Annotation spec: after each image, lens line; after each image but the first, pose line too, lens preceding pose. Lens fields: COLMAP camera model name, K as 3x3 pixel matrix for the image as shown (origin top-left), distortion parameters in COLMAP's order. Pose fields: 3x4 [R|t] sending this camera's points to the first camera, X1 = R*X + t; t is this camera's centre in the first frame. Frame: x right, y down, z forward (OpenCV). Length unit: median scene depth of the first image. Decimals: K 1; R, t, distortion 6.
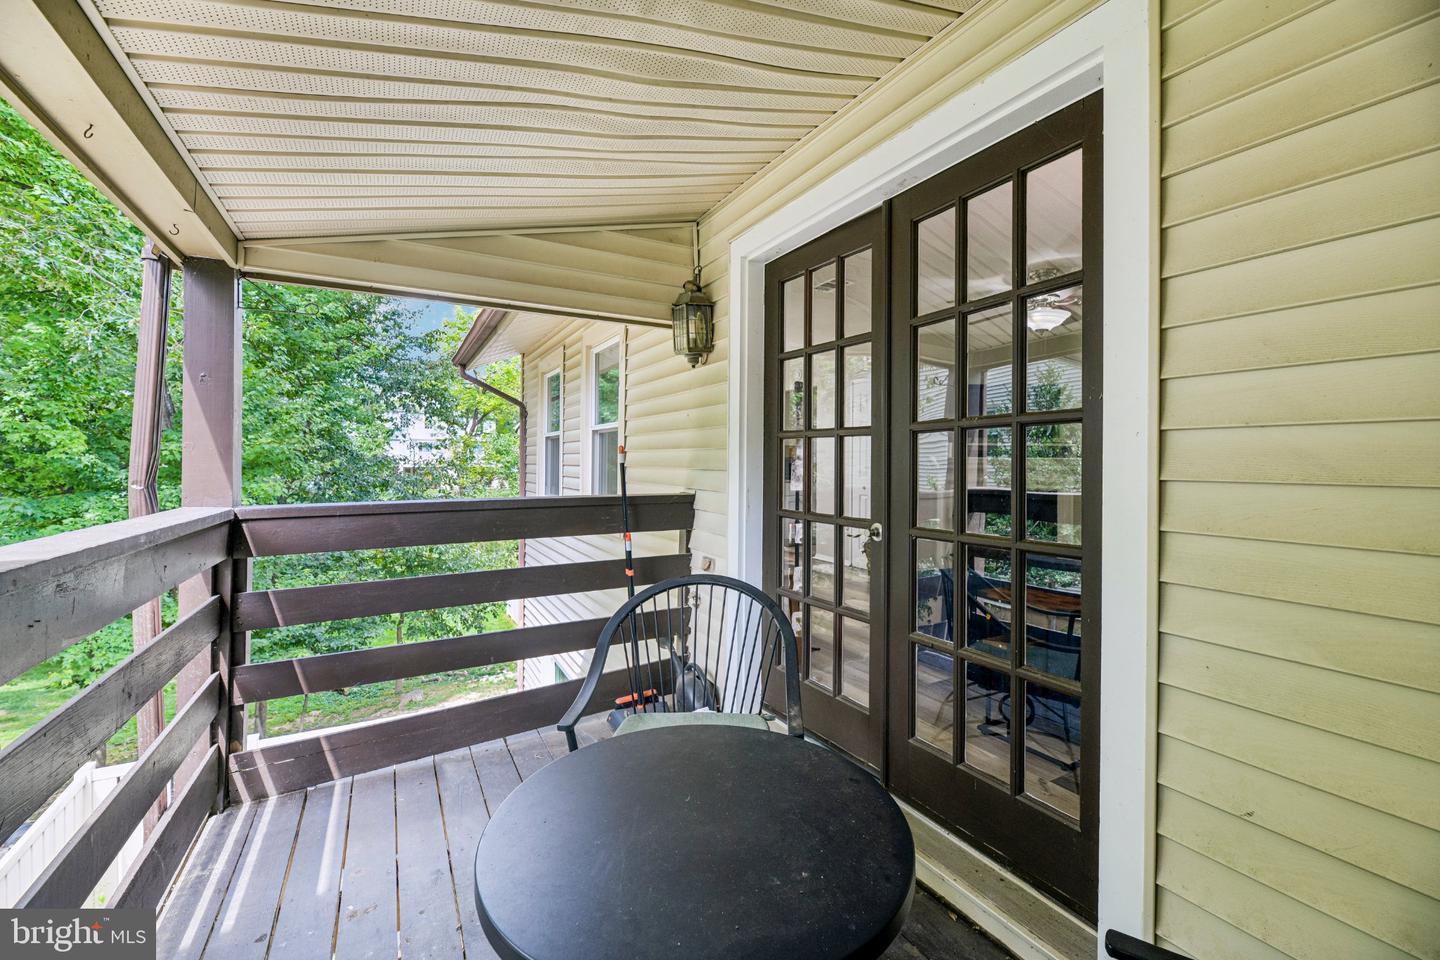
lens RADIAL K [[588.1, 0, 718.4], [0, 588.1, 457.0], [0, 0, 1]] dist [-0.000576, -0.000219]
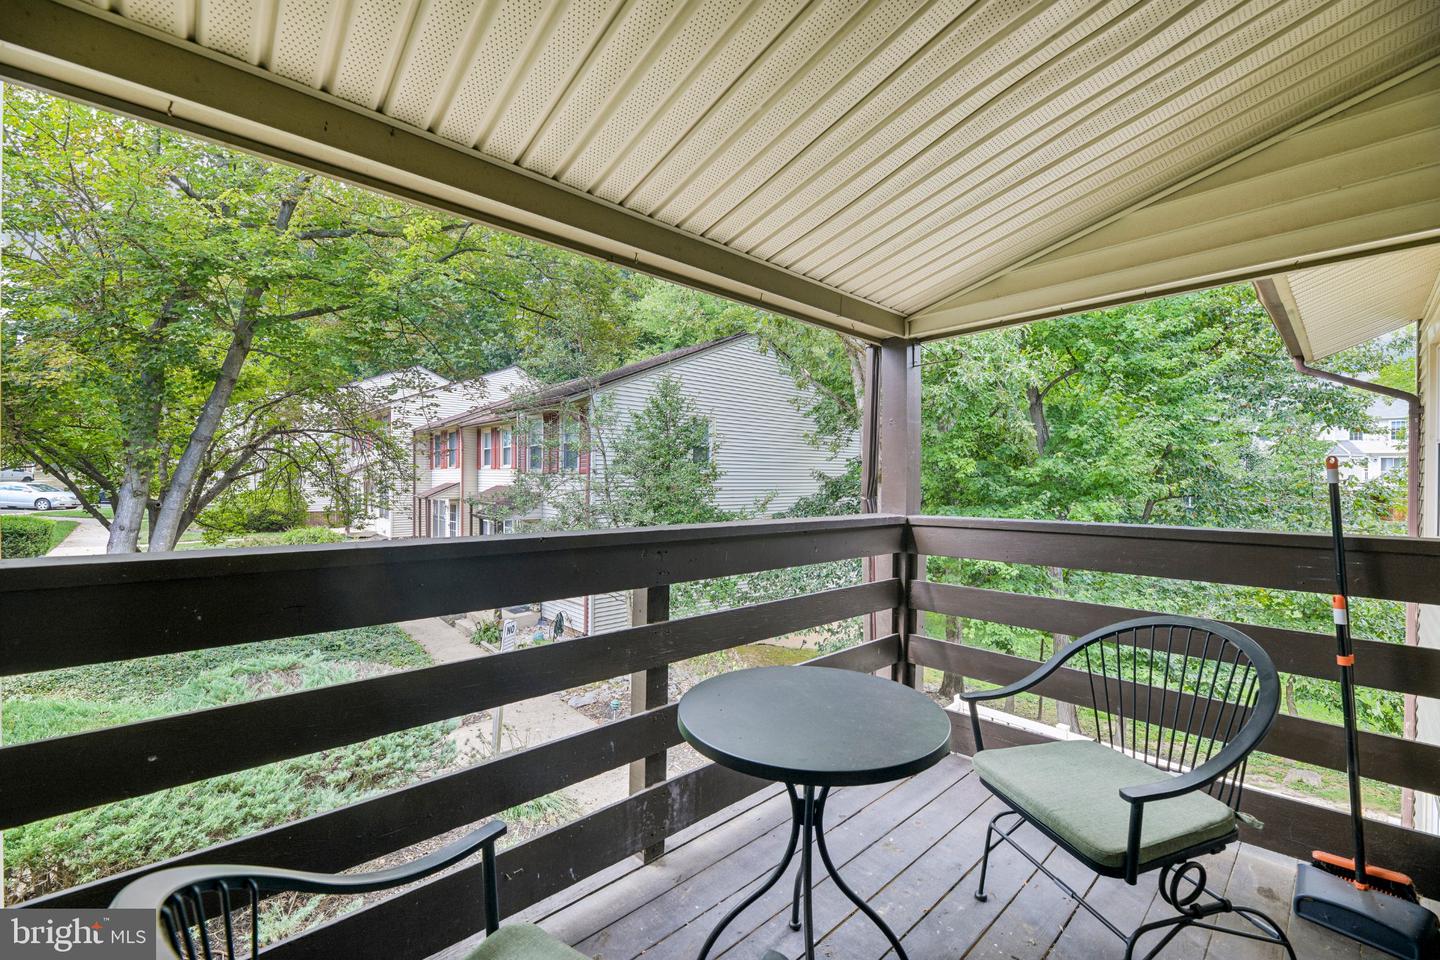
lens RADIAL K [[580.5, 0, 727.4], [0, 580.5, 478.8], [0, 0, 1]] dist [-0.001057, 0.000106]
pose [[0.231338, -0.004807, -0.972862, 0.348107], [0.004515, 0.999982, -0.003868, 0.004612], [0.972863, -0.003497, 0.231355, 0.264802]]
